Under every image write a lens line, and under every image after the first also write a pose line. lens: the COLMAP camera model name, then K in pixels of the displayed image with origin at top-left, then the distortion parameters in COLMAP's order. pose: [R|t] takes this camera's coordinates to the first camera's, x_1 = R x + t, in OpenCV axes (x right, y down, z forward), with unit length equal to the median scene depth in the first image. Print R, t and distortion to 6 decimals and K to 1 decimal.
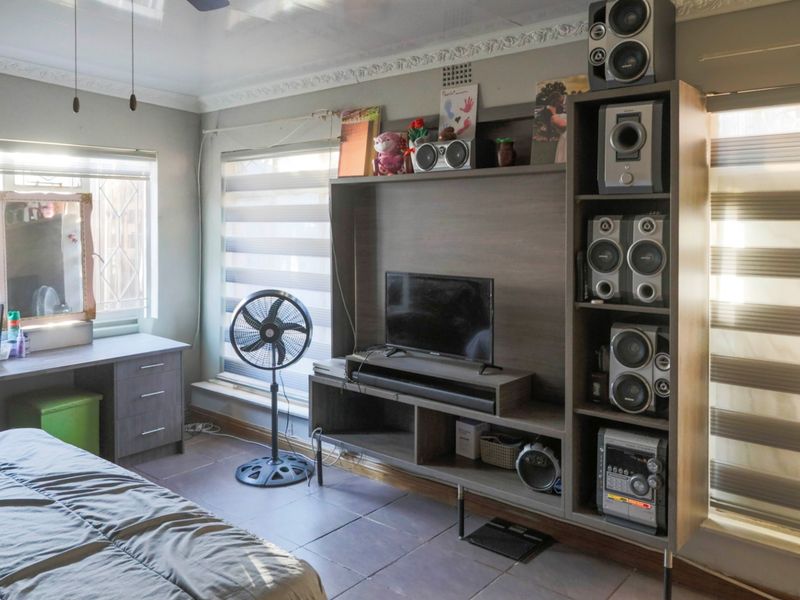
lens RADIAL K [[645.5, 0, 400.0], [0, 645.5, 300.0], [0, 0, 1]] dist [-0.007344, -0.007020]
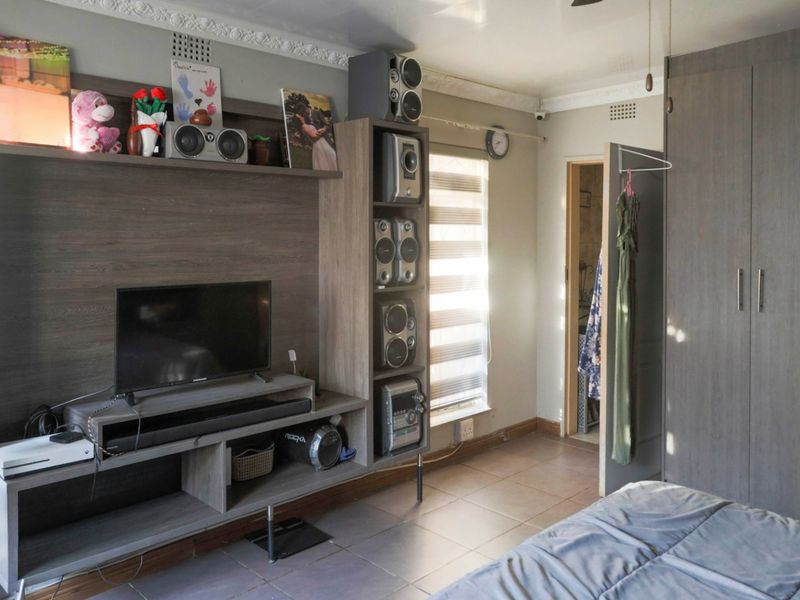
lens RADIAL K [[645.5, 0, 400.0], [0, 645.5, 300.0], [0, 0, 1]] dist [-0.007344, -0.007020]
pose [[0.098508, -0.104856, 0.989597, -0.853844], [0.111343, 0.989350, 0.093746, -0.078531], [-0.988888, 0.100950, 0.109134, 0.753441]]
